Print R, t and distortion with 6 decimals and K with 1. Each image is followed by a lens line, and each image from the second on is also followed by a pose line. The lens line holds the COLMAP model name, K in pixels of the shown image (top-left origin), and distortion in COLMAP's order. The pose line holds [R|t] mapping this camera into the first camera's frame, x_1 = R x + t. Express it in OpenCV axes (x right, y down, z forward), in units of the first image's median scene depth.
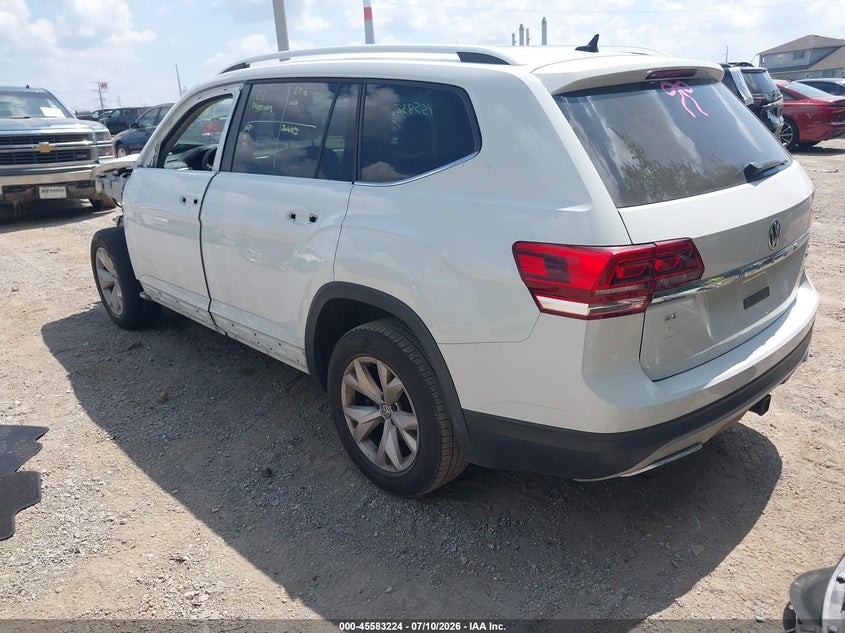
lens RADIAL K [[650.8, 0, 426.4], [0, 650.8, 317.7], [0, 0, 1]] dist [0.104776, -0.191012]
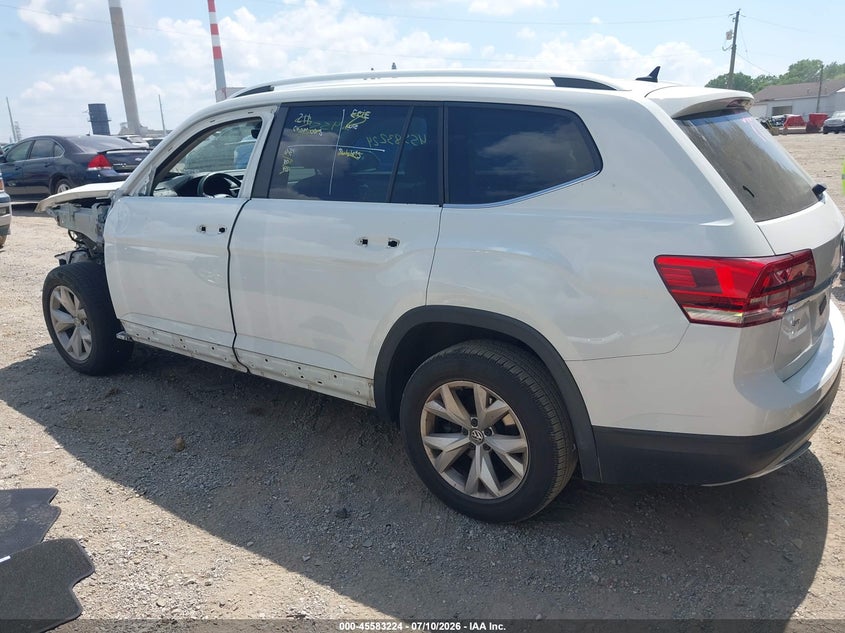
lens RADIAL K [[650.8, 0, 426.4], [0, 650.8, 317.7], [0, 0, 1]] dist [0.104776, -0.191012]
pose [[0.979869, -0.039569, 0.195683, -0.309705], [0.049917, 0.997588, -0.048234, 0.008896], [-0.193303, 0.057031, 0.979480, 0.044671]]
